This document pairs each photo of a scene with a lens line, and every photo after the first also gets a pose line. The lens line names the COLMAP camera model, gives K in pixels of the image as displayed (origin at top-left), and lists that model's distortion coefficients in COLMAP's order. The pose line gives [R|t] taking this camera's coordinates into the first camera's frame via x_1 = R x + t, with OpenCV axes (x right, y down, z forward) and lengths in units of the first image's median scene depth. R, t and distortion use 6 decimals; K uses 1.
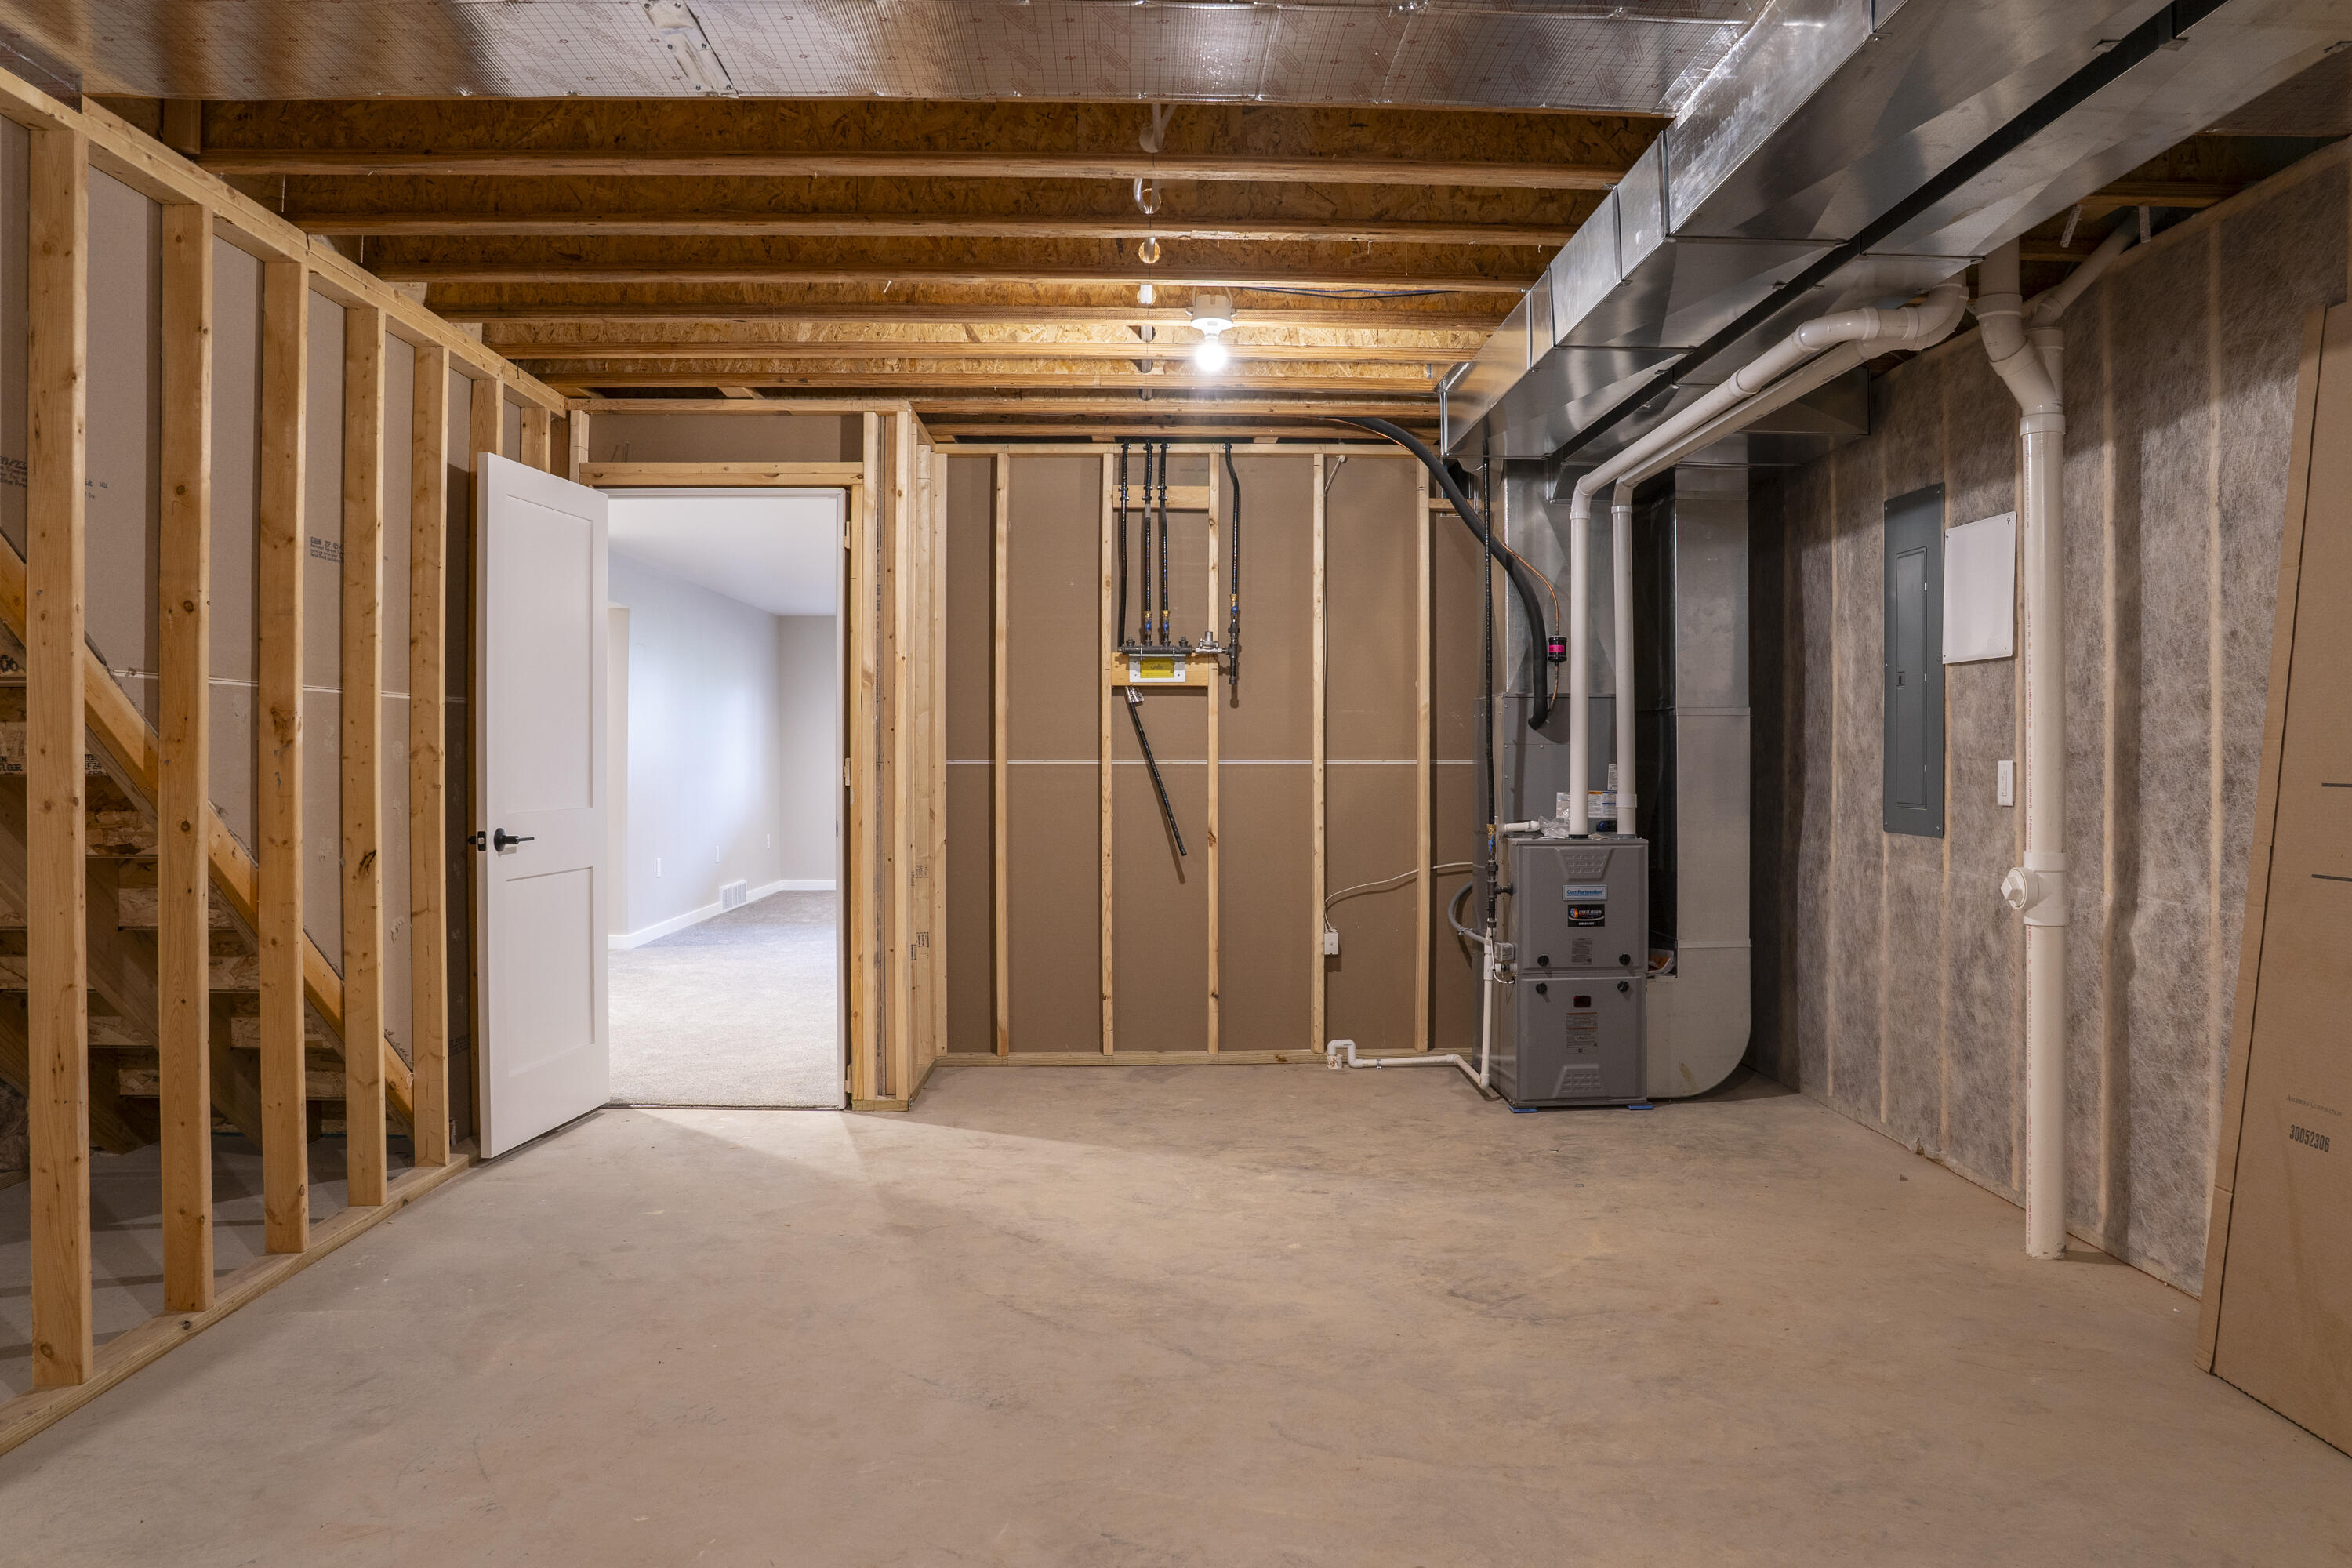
lens RADIAL K [[1675.0, 0, 1189.1], [0, 1675.0, 777.5], [0, 0, 1]] dist [-0.086907, 0.018144]
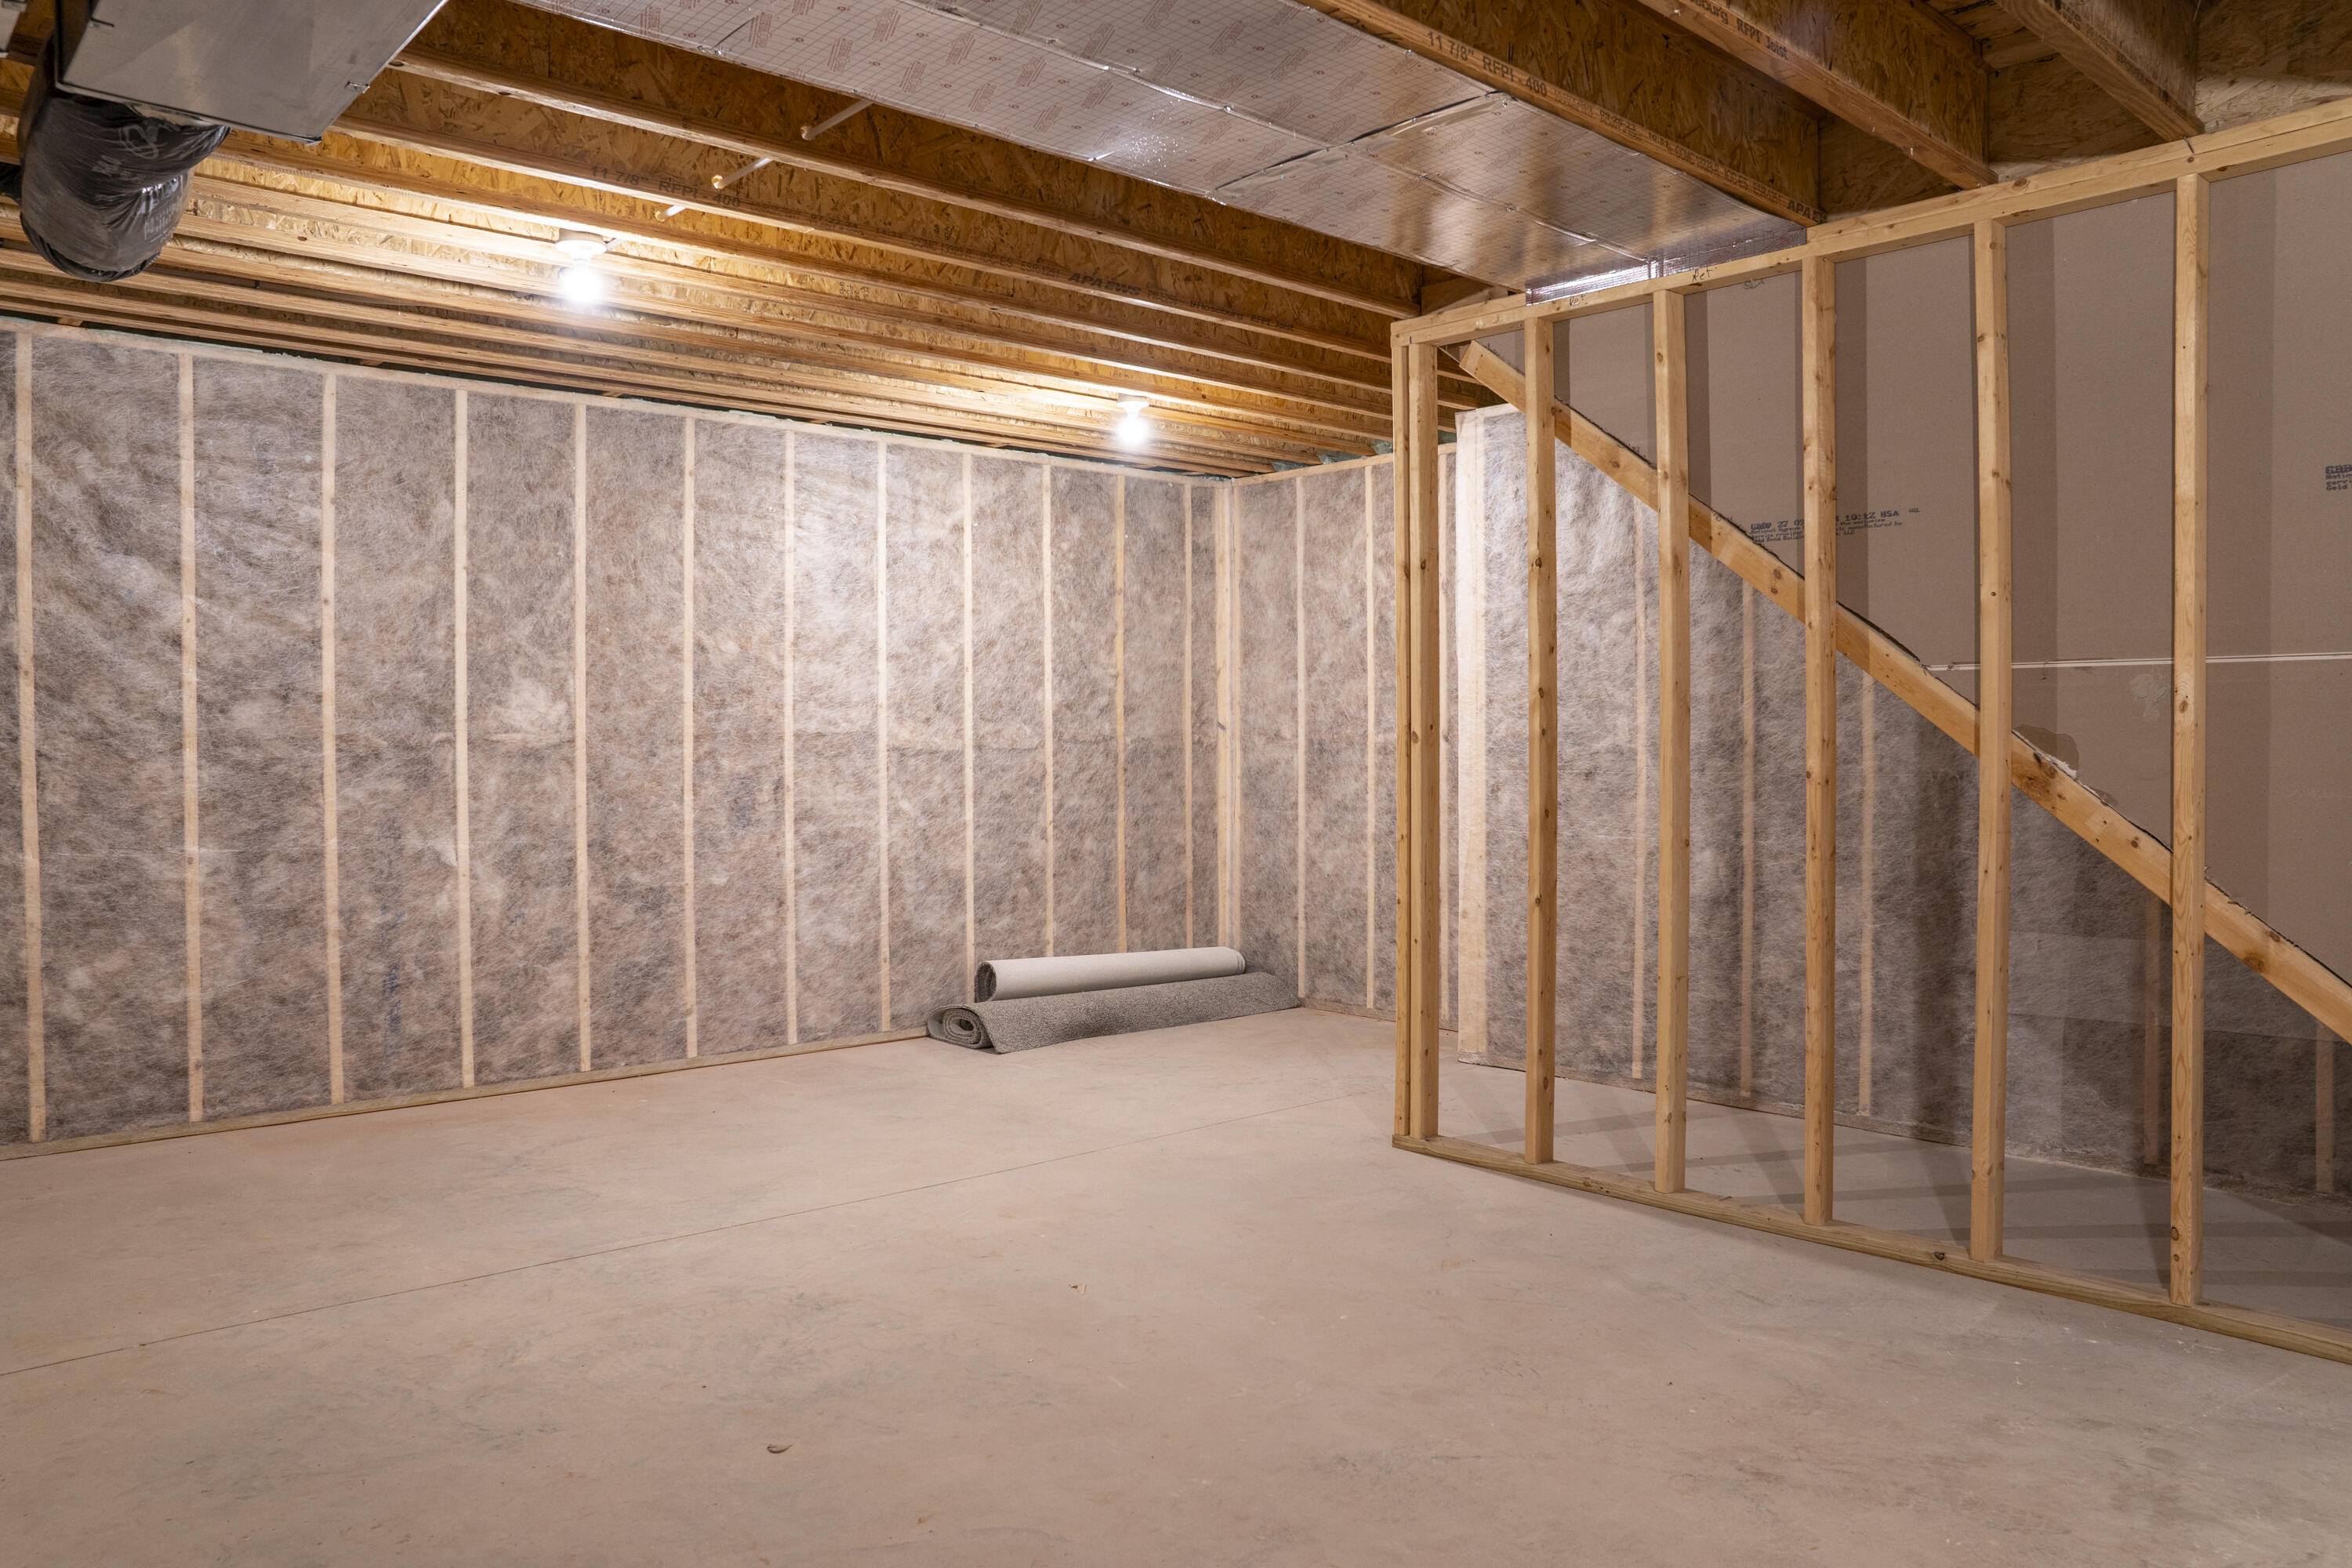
lens RADIAL K [[1675.0, 0, 1190.3], [0, 1675.0, 776.0], [0, 0, 1]] dist [-0.086907, 0.018144]
pose [[-0.770282, 0.013465, -0.637561, 0.531016], [-0.004943, 0.999621, 0.027083, -0.017384], [0.637684, 0.024013, -0.769923, 1.683634]]
